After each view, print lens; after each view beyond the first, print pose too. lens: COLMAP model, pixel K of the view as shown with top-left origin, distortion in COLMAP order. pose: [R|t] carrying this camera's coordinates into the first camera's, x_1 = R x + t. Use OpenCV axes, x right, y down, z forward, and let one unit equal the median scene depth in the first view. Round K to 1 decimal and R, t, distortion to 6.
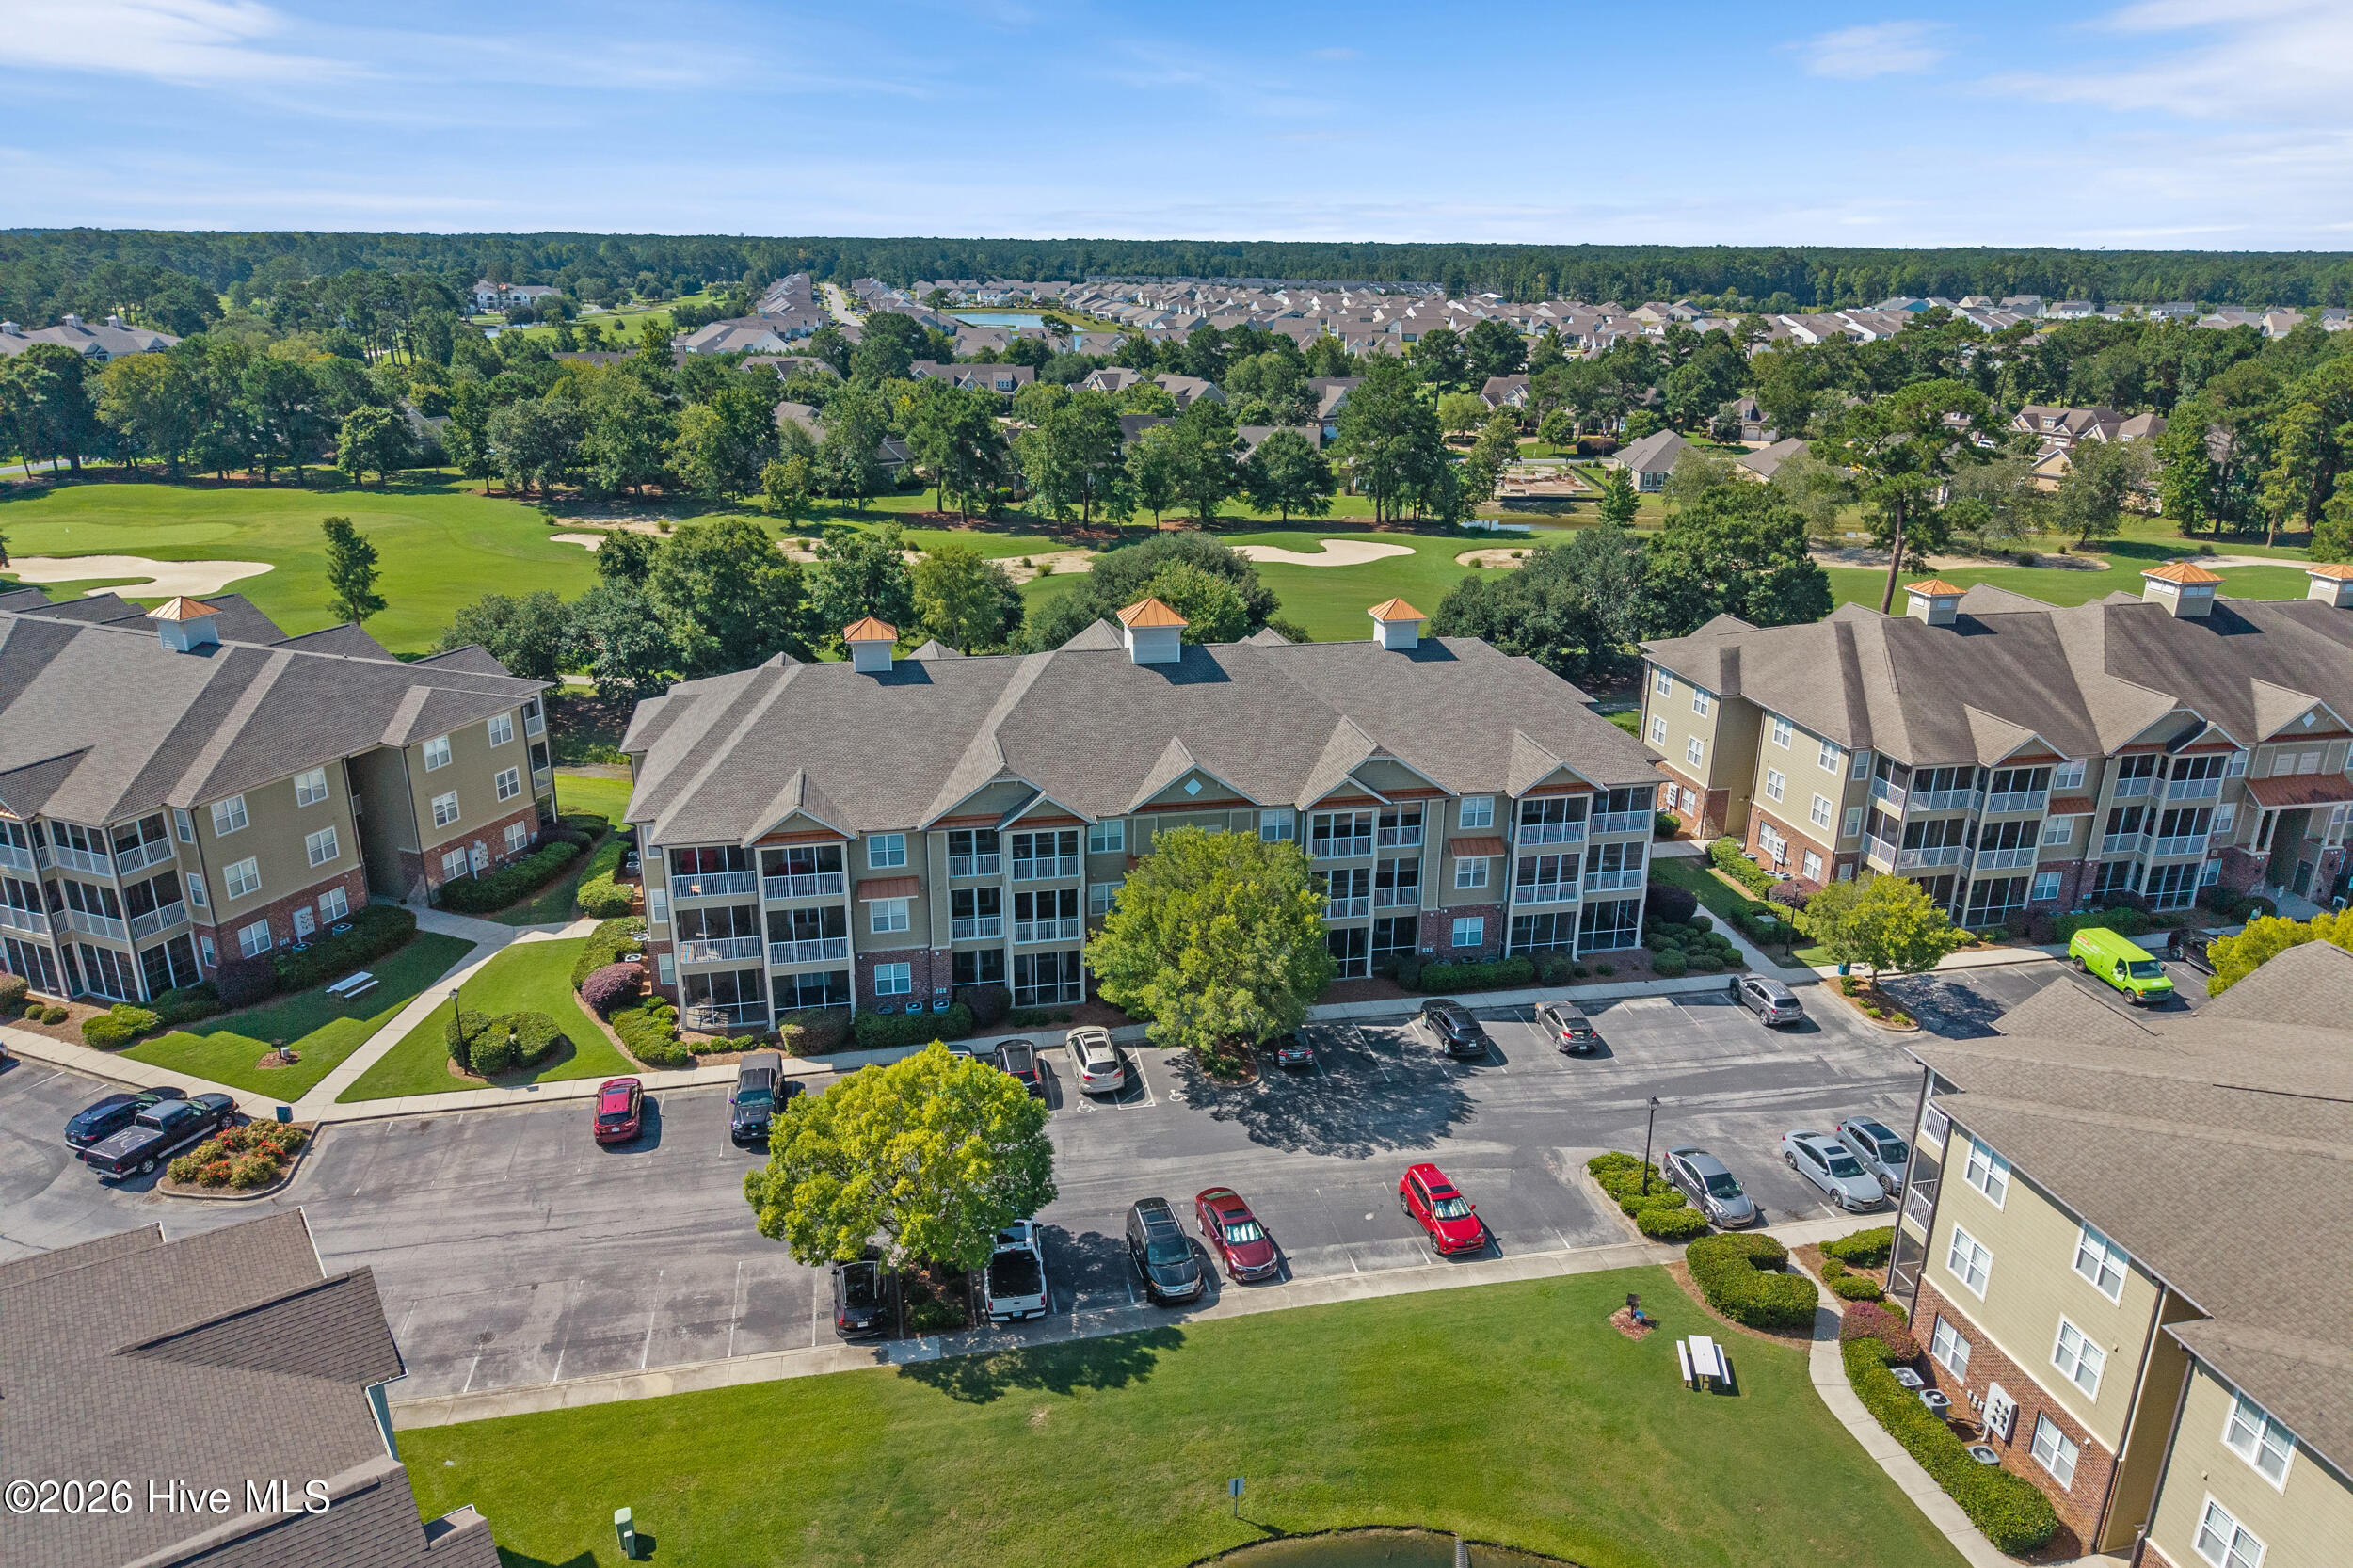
lens RADIAL K [[1601.7, 0, 1172.7], [0, 1601.7, 780.0], [0, 0, 1]] dist [0.020979, -0.020674]
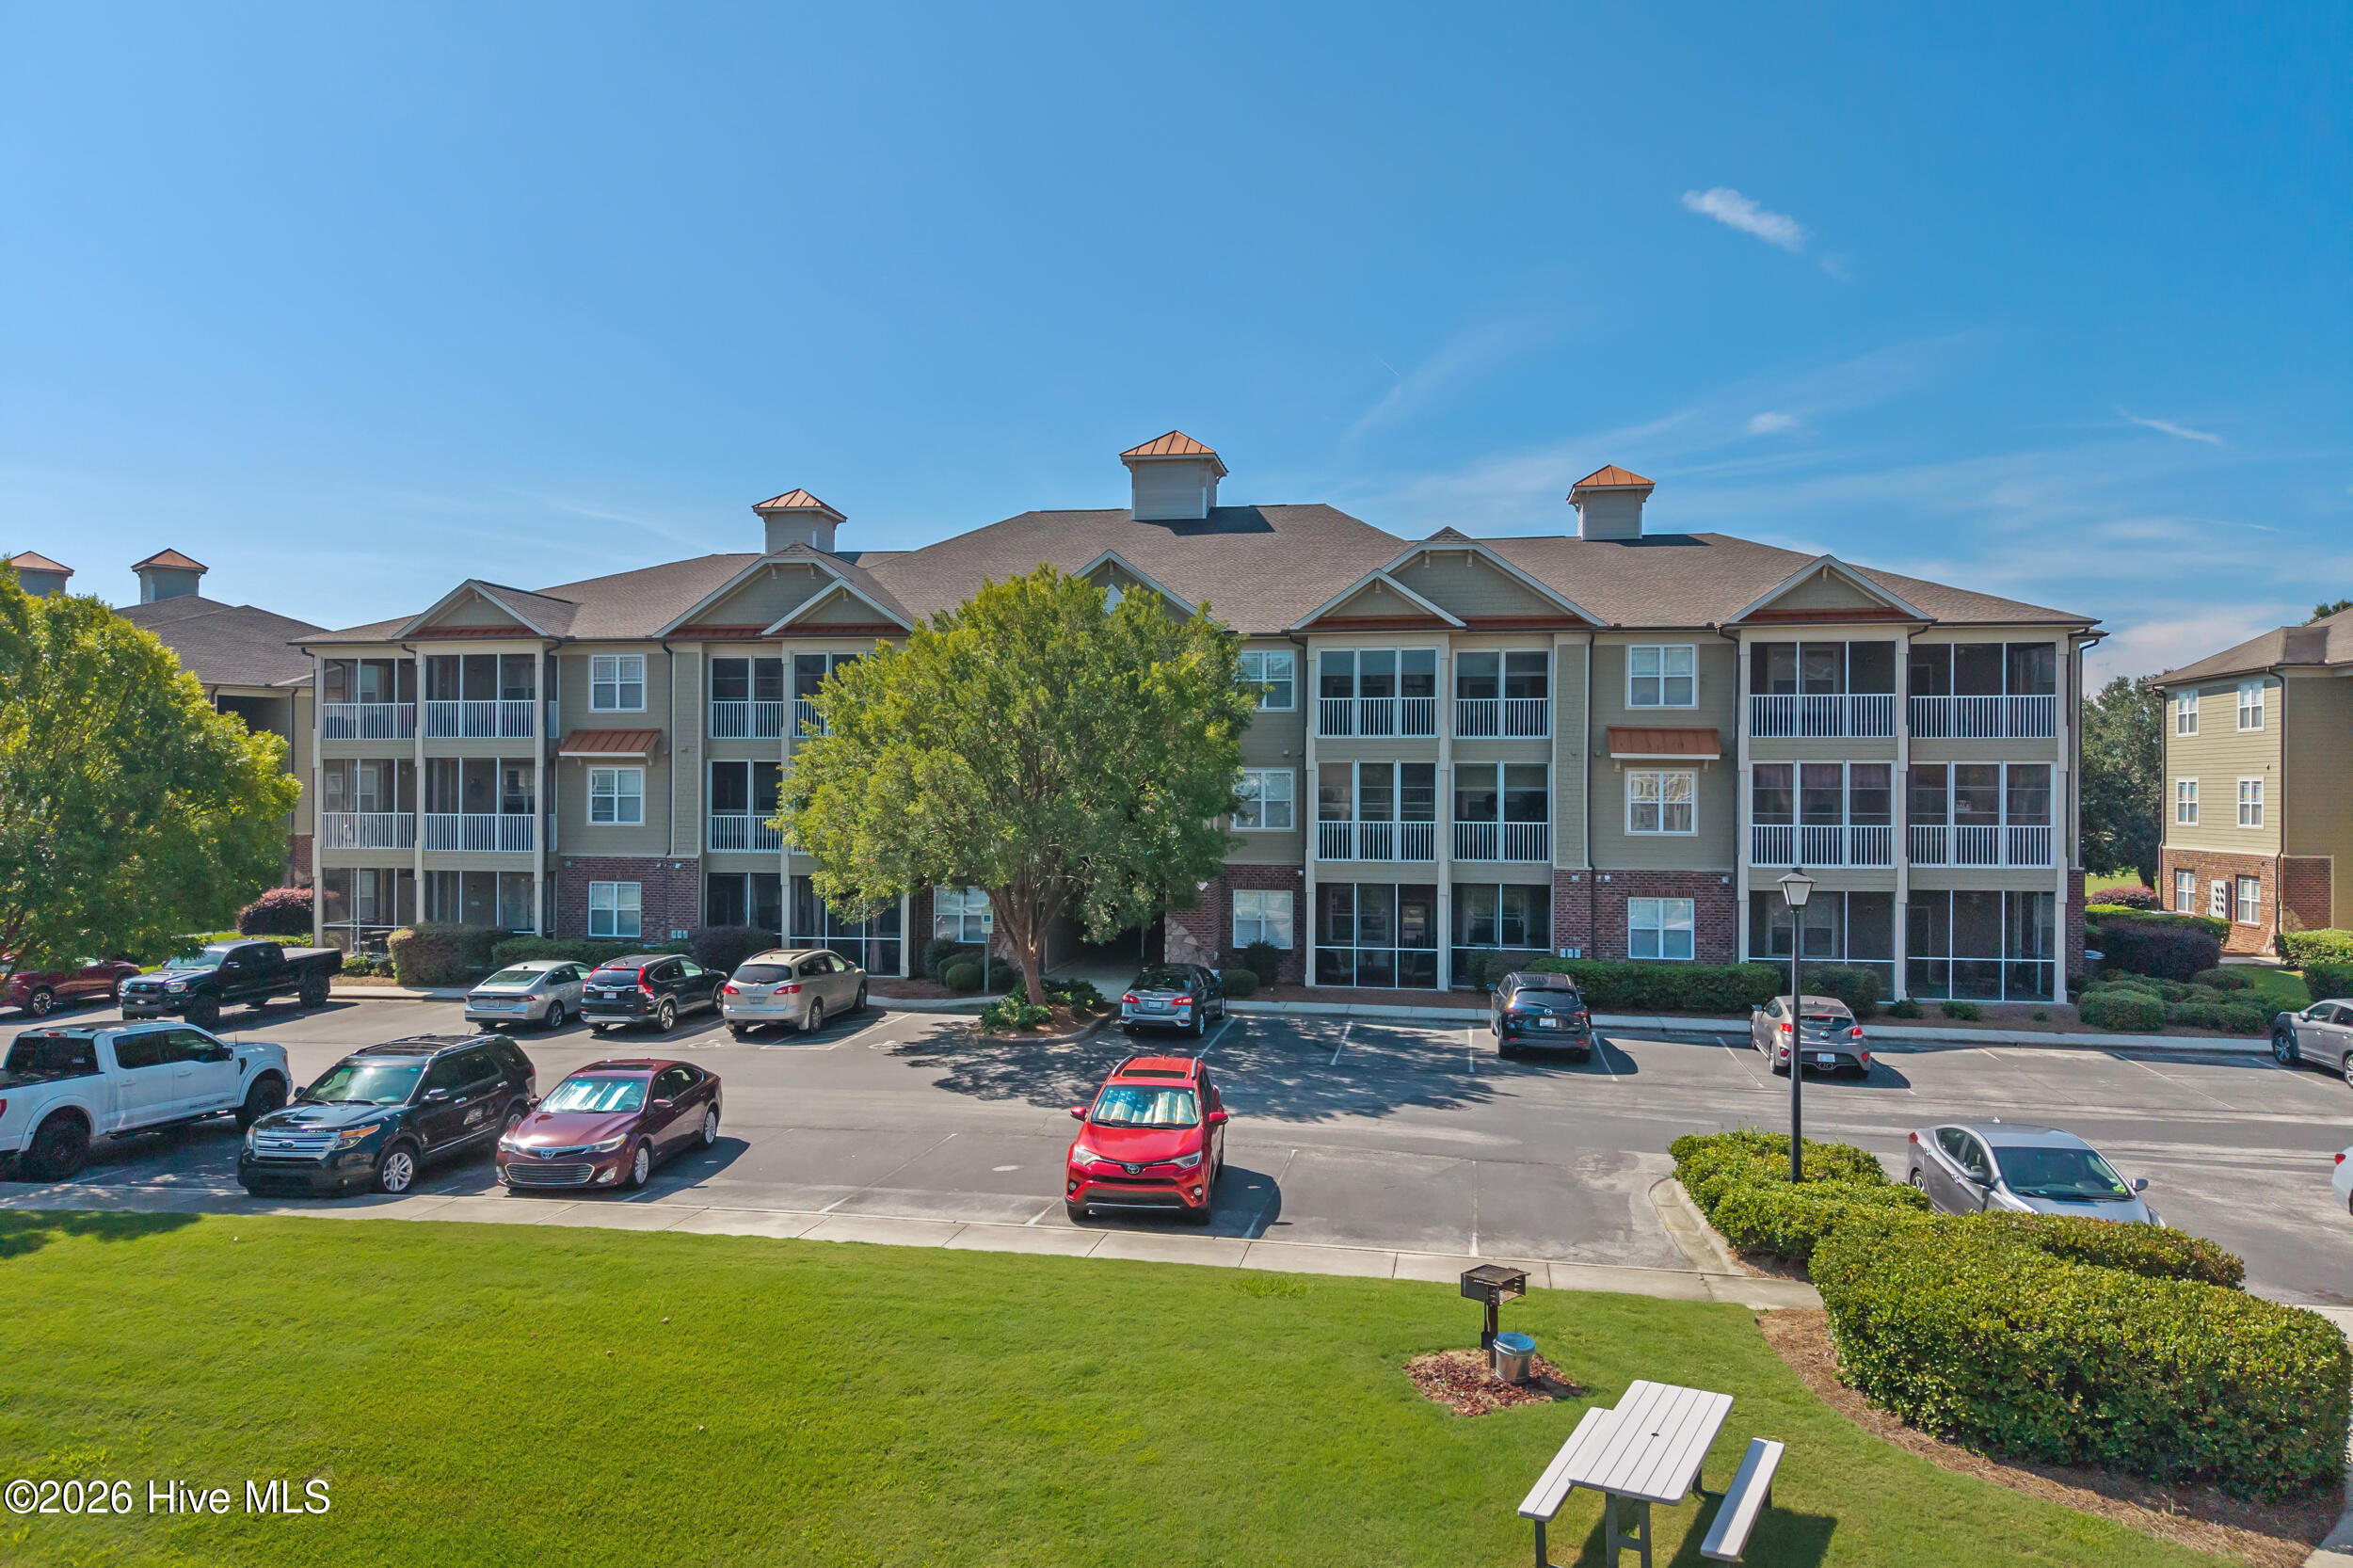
lens RADIAL K [[1601.7, 0, 1182.8], [0, 1601.7, 782.9], [0, 0, 1]] dist [0.020979, -0.020674]
pose [[0.933455, -0.003748, -0.358674, 0.236428], [-0.116327, 0.942737, -0.312594, 0.237450], [0.339307, 0.333516, 0.879567, 0.514113]]
